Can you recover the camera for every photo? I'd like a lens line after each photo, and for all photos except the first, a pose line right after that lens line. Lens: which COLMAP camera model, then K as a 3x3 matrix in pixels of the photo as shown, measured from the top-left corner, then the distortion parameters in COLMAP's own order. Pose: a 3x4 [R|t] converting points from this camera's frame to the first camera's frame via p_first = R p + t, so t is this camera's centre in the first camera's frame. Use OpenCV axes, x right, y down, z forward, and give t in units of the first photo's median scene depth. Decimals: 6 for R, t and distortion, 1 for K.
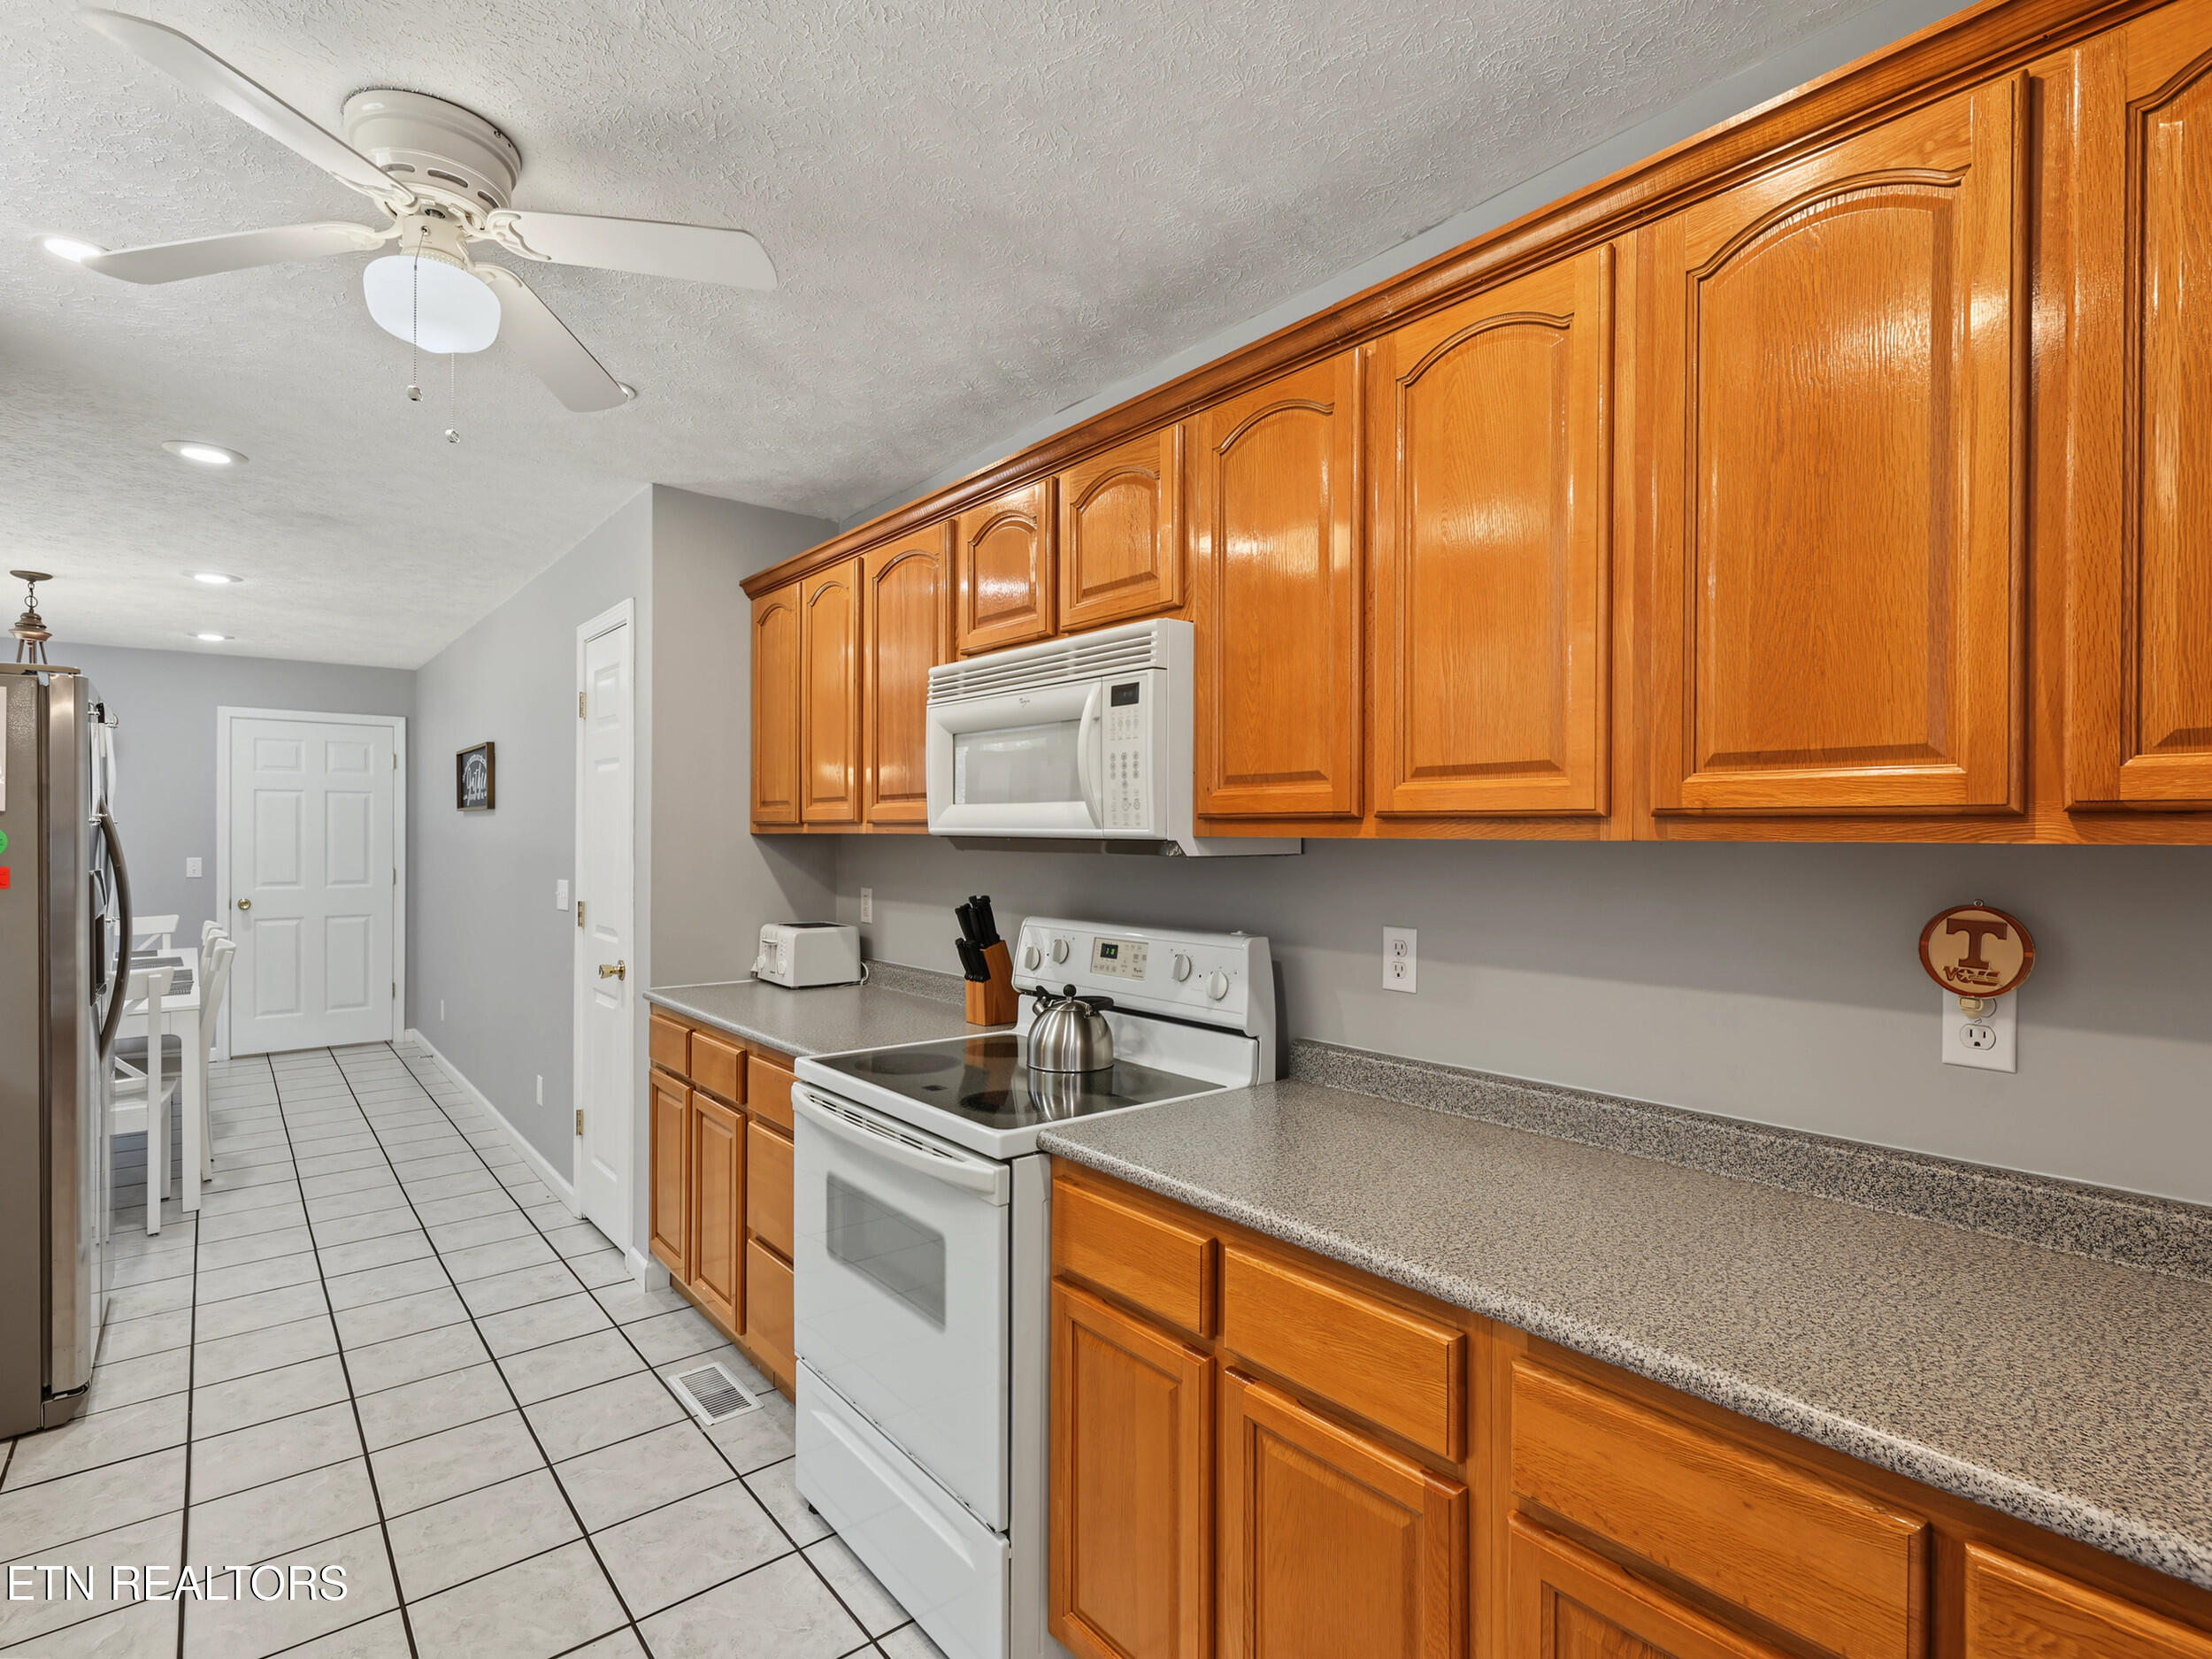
lens RADIAL K [[1071.0, 0, 1107.9], [0, 1071.0, 828.2], [0, 0, 1]] dist [-0.010522, 0.004631]
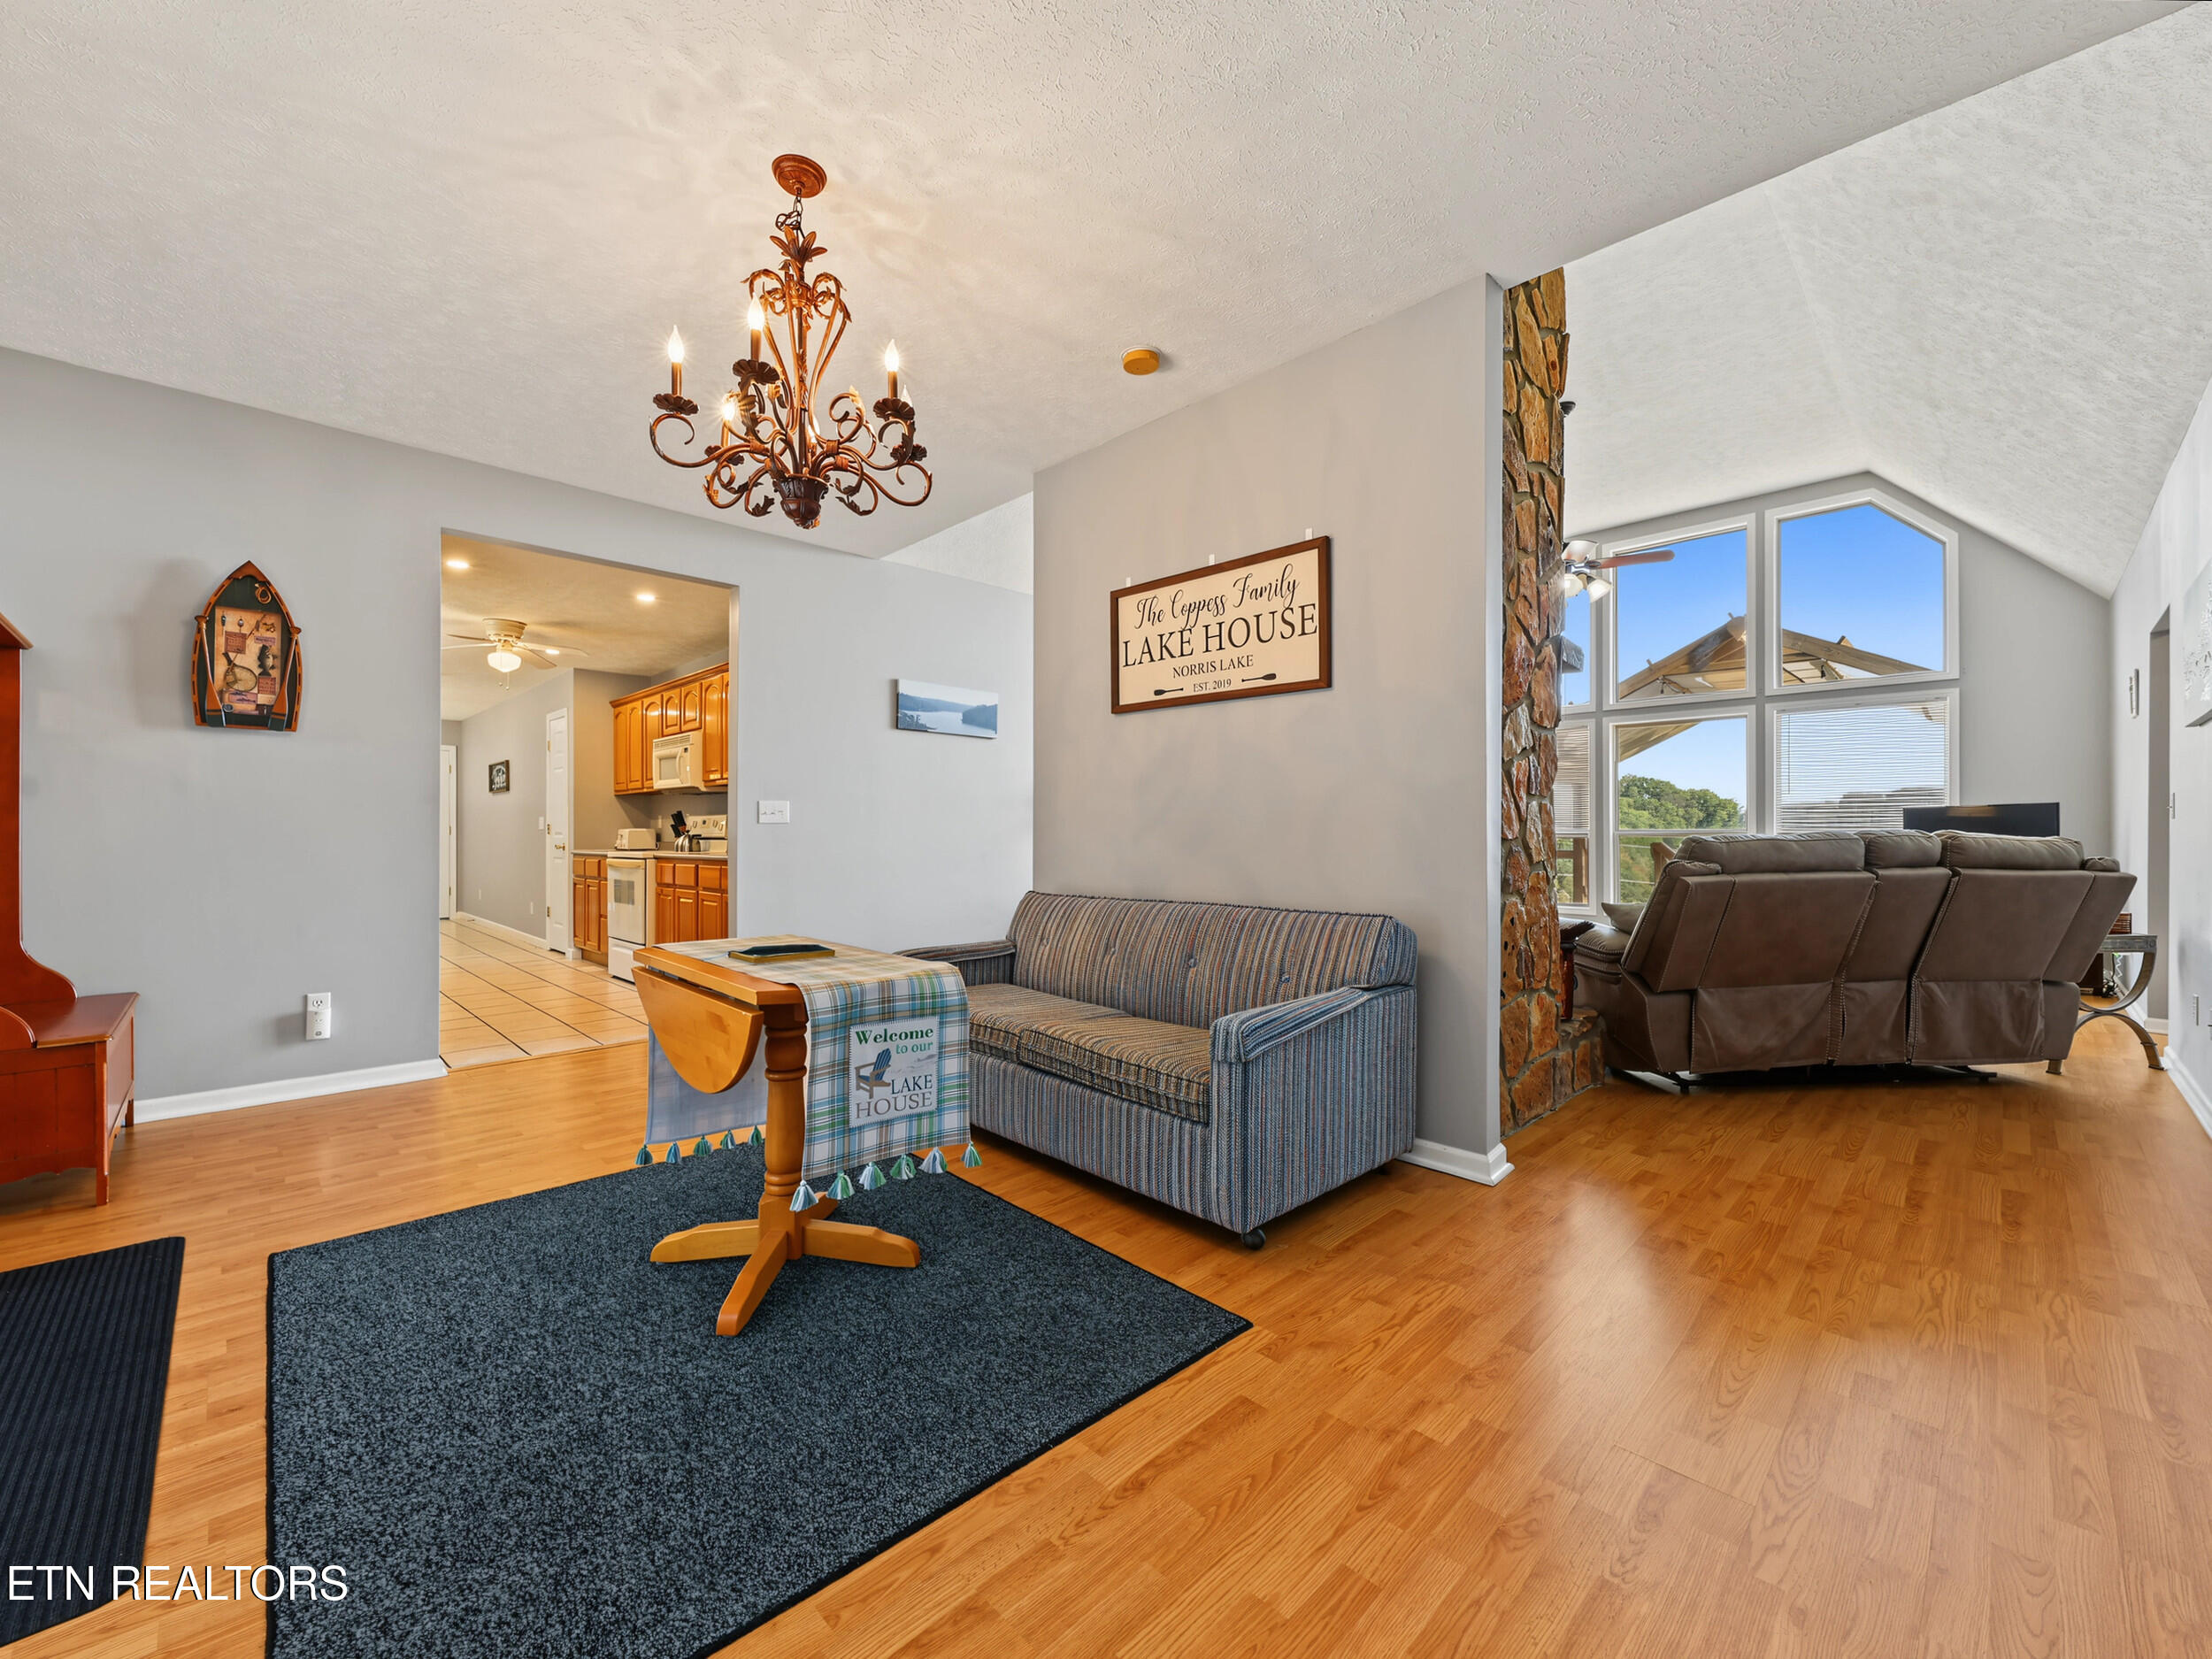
lens RADIAL K [[899.2, 0, 1106.9], [0, 899.2, 823.5], [0, 0, 1]] dist [-0.004942, 0.000671]
pose [[0.996580, -0.009952, 0.082034, 1.238736], [0.009981, 0.999950, 0.000066, 0.154283], [-0.082031, 0.000753, 0.996630, -2.340268]]
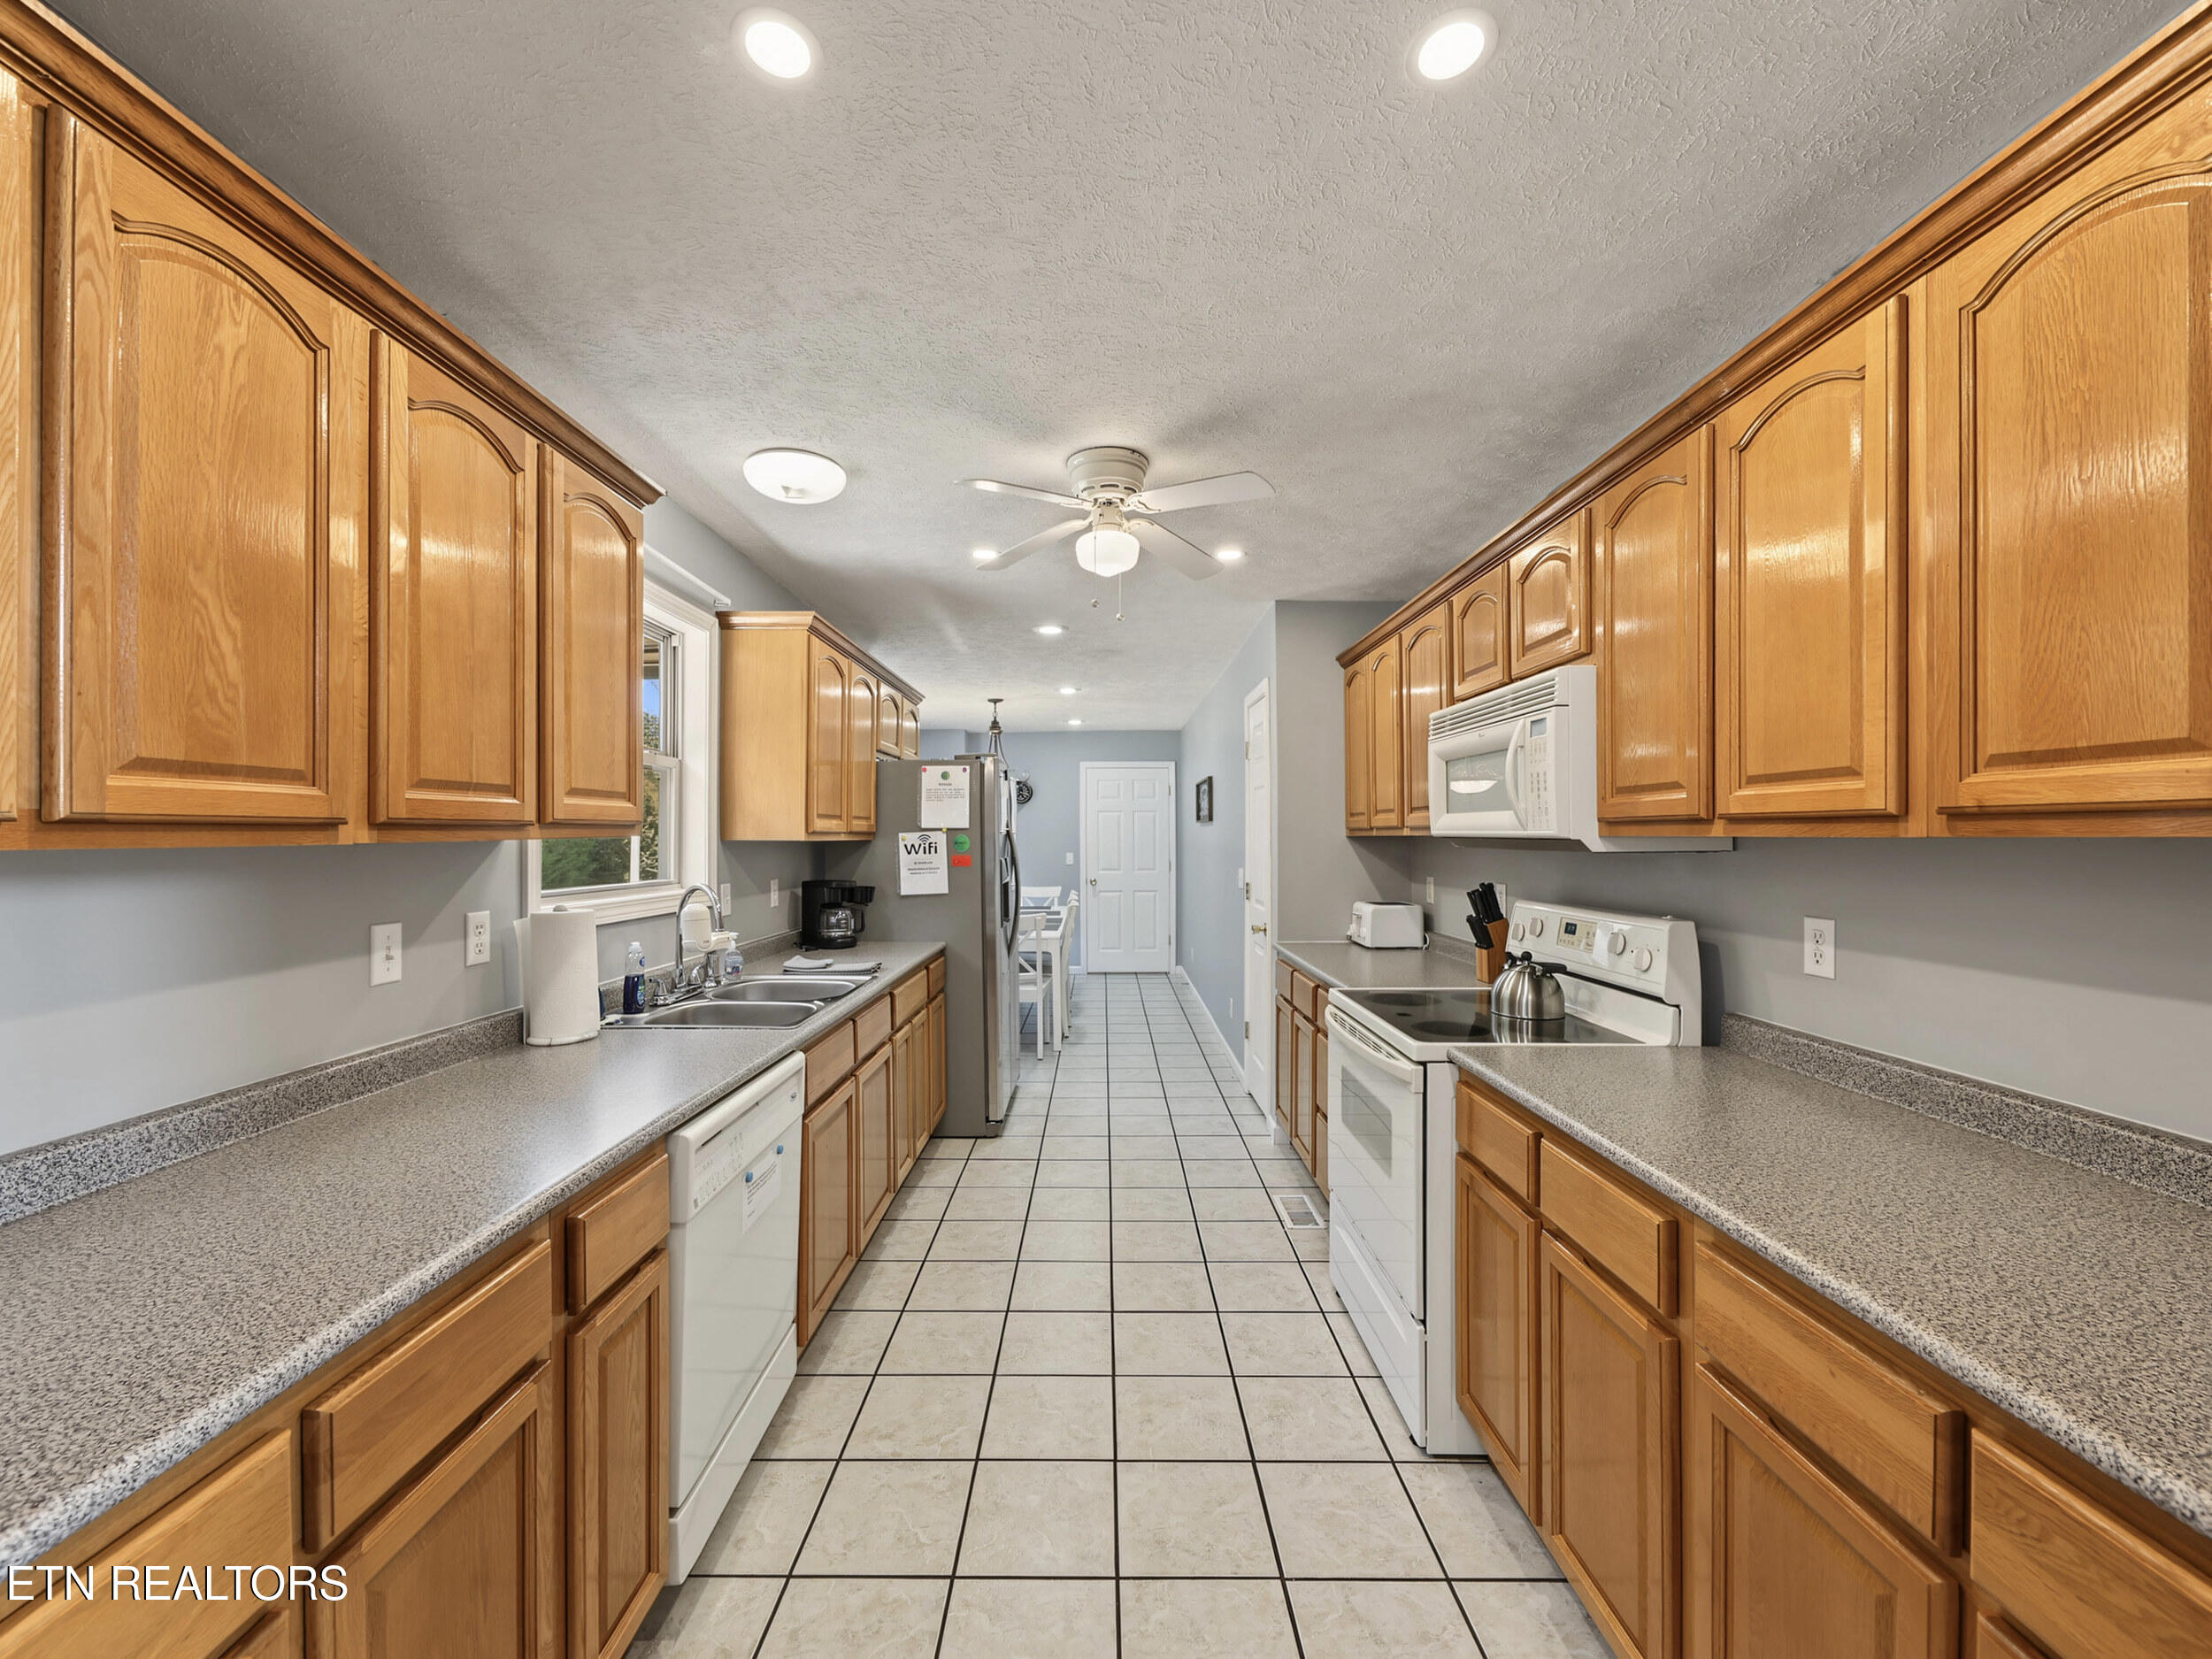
lens RADIAL K [[879.7, 0, 1102.7], [0, 879.7, 827.1], [0, 0, 1]] dist [-0.007361, 0.003155]
pose [[0.766752, -0.013896, -0.641793, 0.278800], [0.010720, 0.999903, -0.008842, 0.000093], [0.641854, -0.000101, 0.766827, -0.148552]]
